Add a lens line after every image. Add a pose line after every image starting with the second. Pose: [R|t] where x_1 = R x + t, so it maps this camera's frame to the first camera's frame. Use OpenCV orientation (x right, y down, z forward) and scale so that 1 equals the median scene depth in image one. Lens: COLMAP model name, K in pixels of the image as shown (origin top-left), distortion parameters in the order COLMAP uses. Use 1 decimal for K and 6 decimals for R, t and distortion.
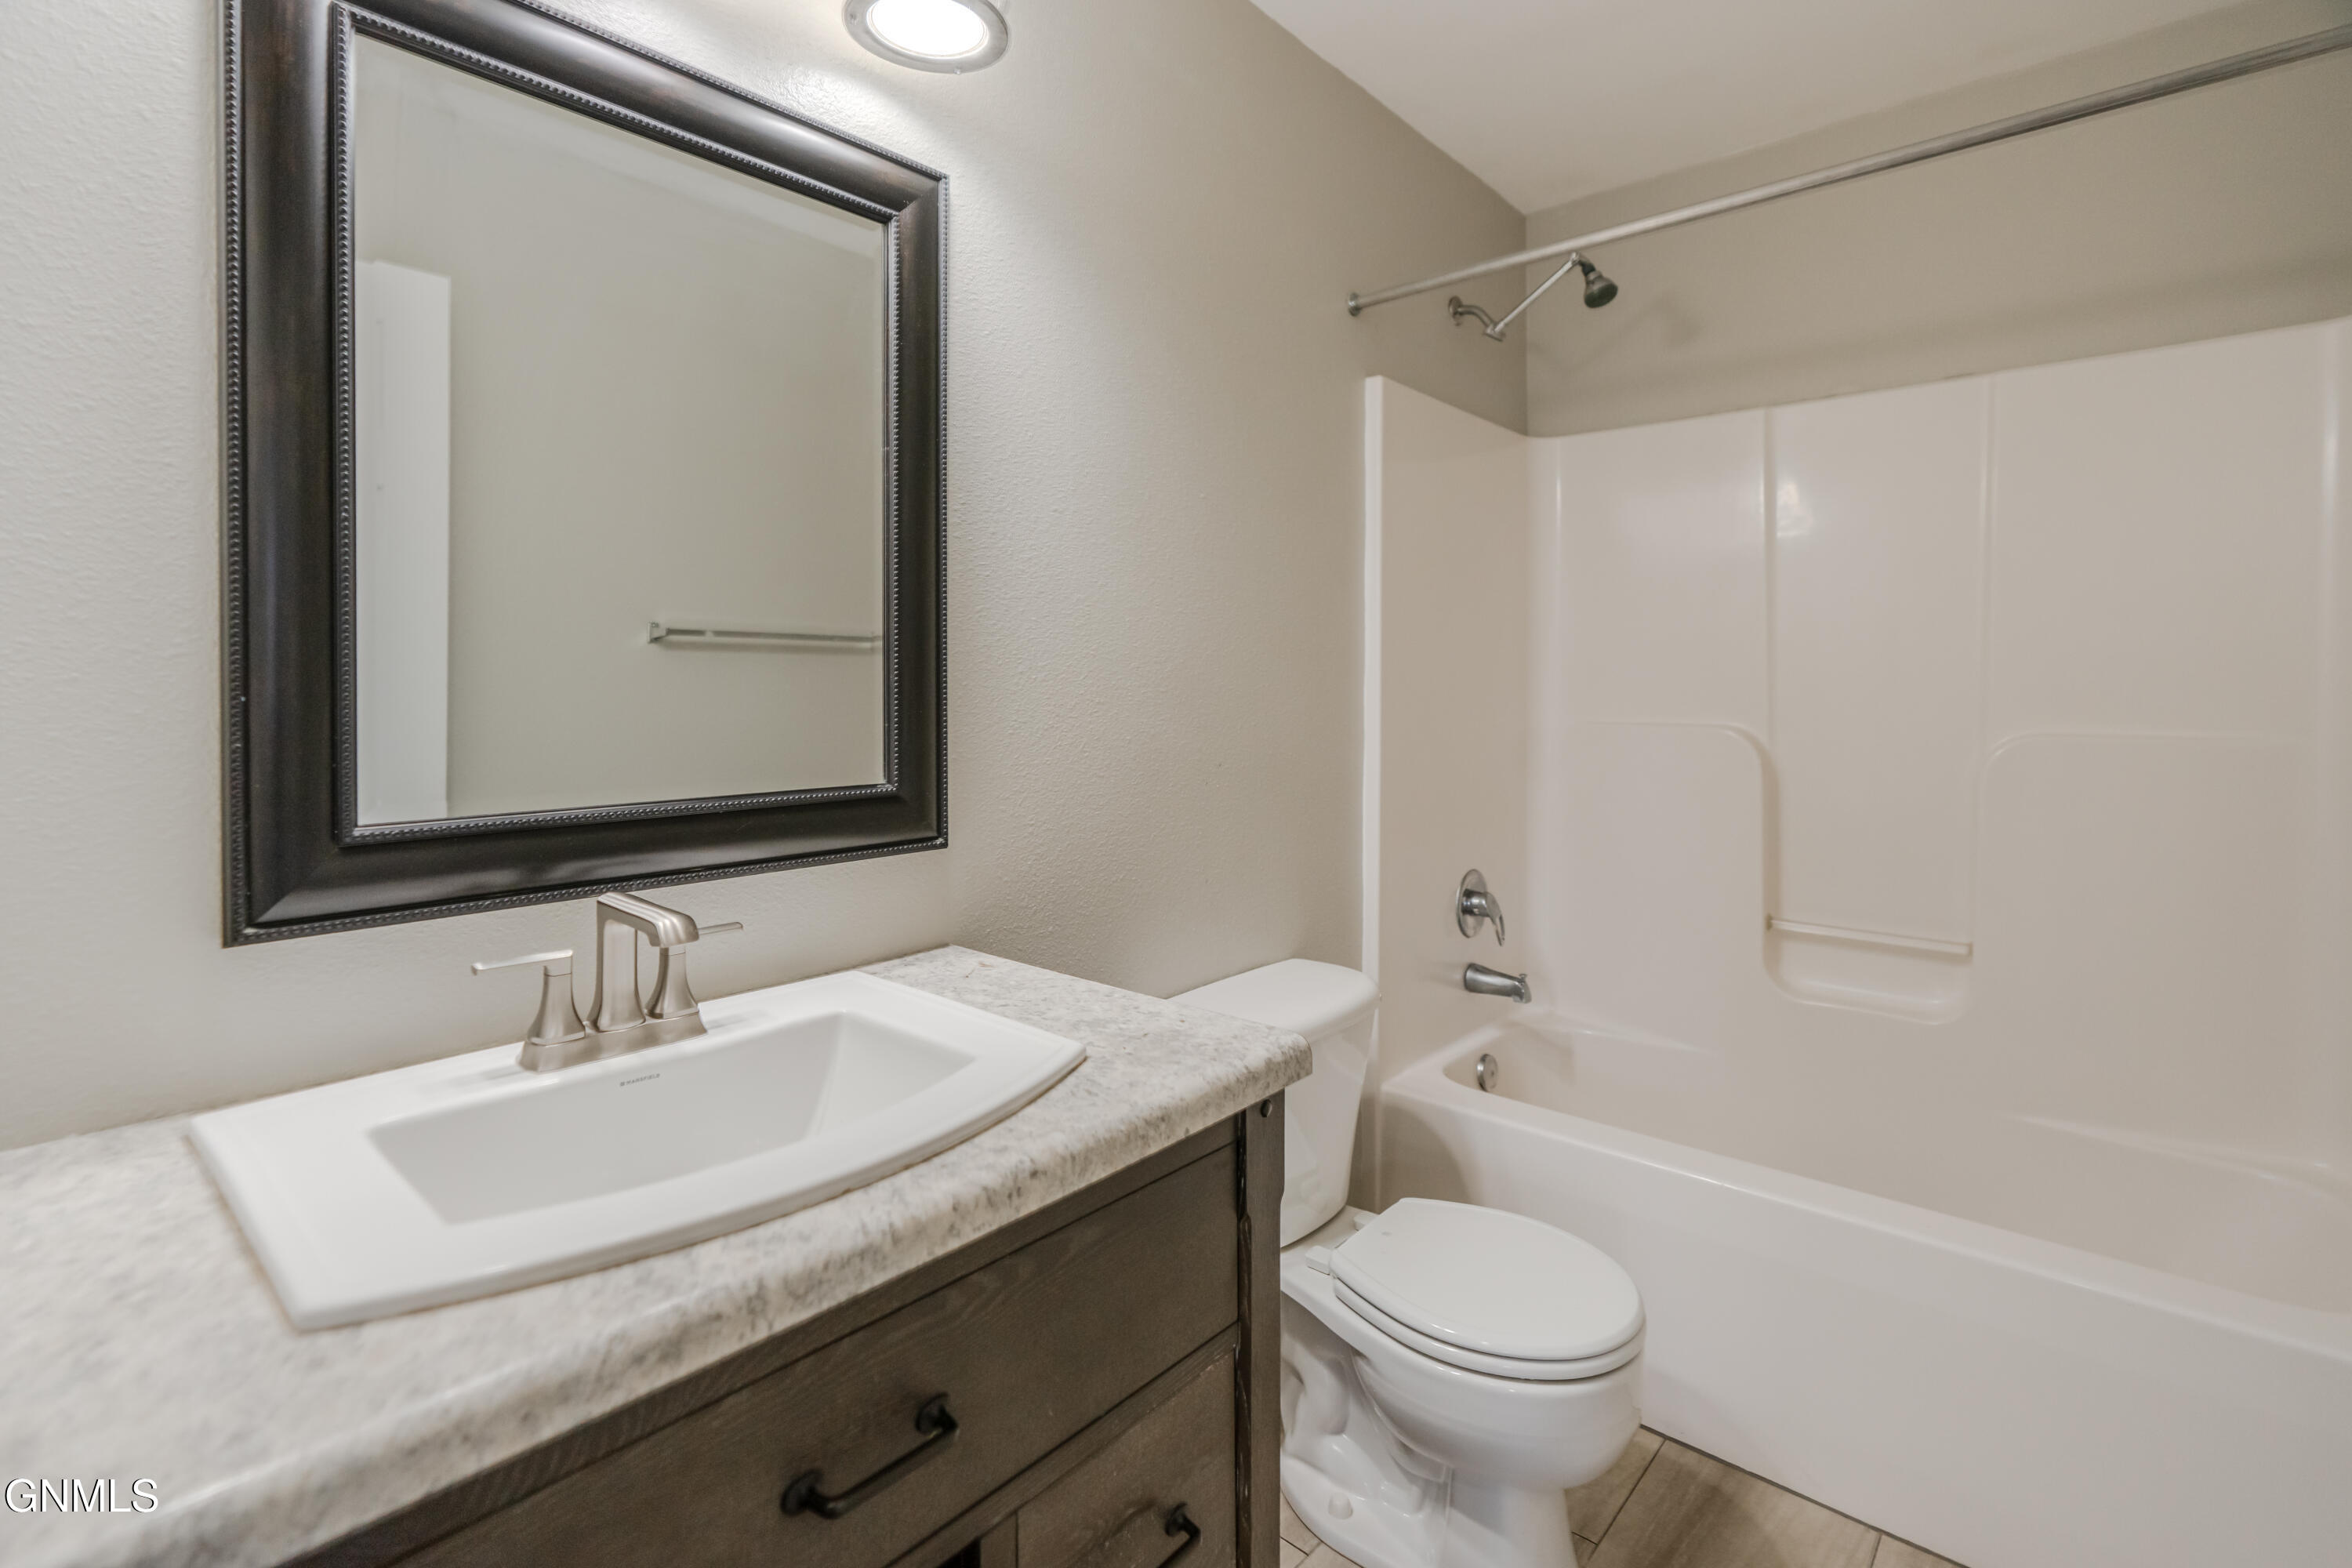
lens RADIAL K [[1104.7, 0, 1155.9], [0, 1104.7, 723.8], [0, 0, 1]] dist [-0.011882, 0.002732]
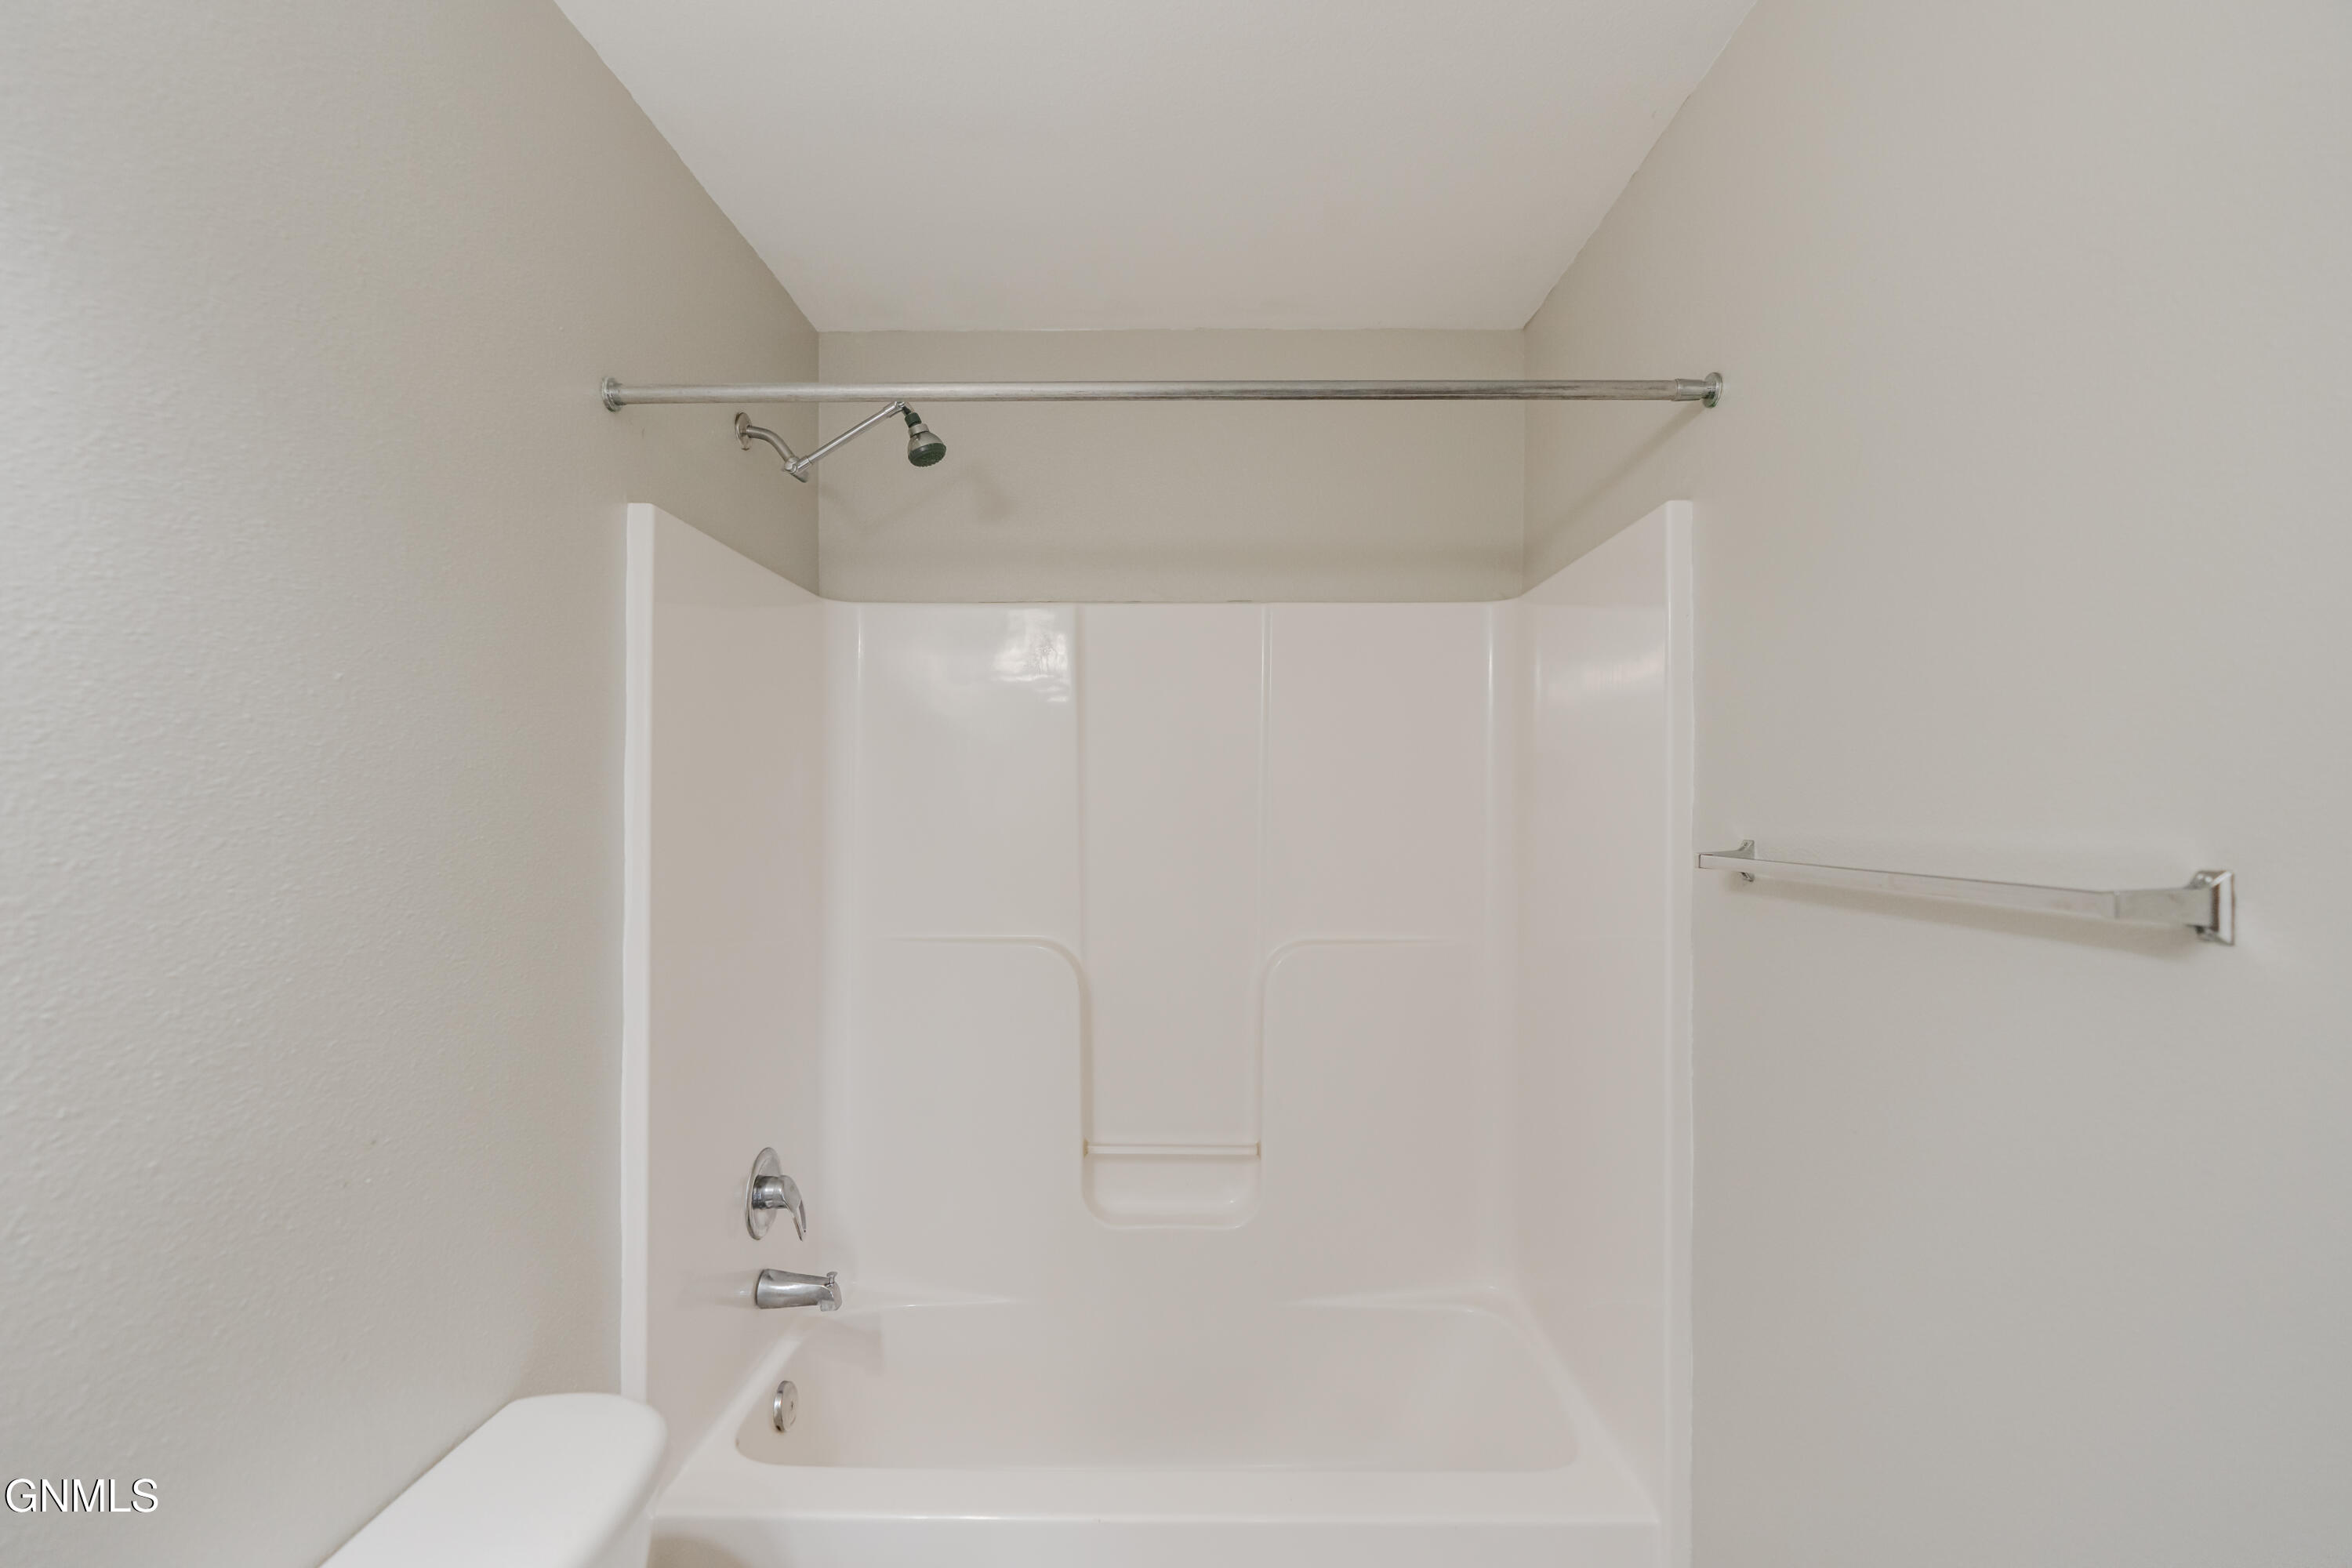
lens RADIAL K [[1104.7, 0, 1193.1], [0, 1104.7, 799.3], [0, 0, 1]] dist [-0.011882, 0.002732]
pose [[0.750323, 0.005506, 0.661049, 0.000649], [0.018225, 0.999413, -0.029012, -0.096436], [-0.660821, 0.033816, 0.749782, 0.240991]]
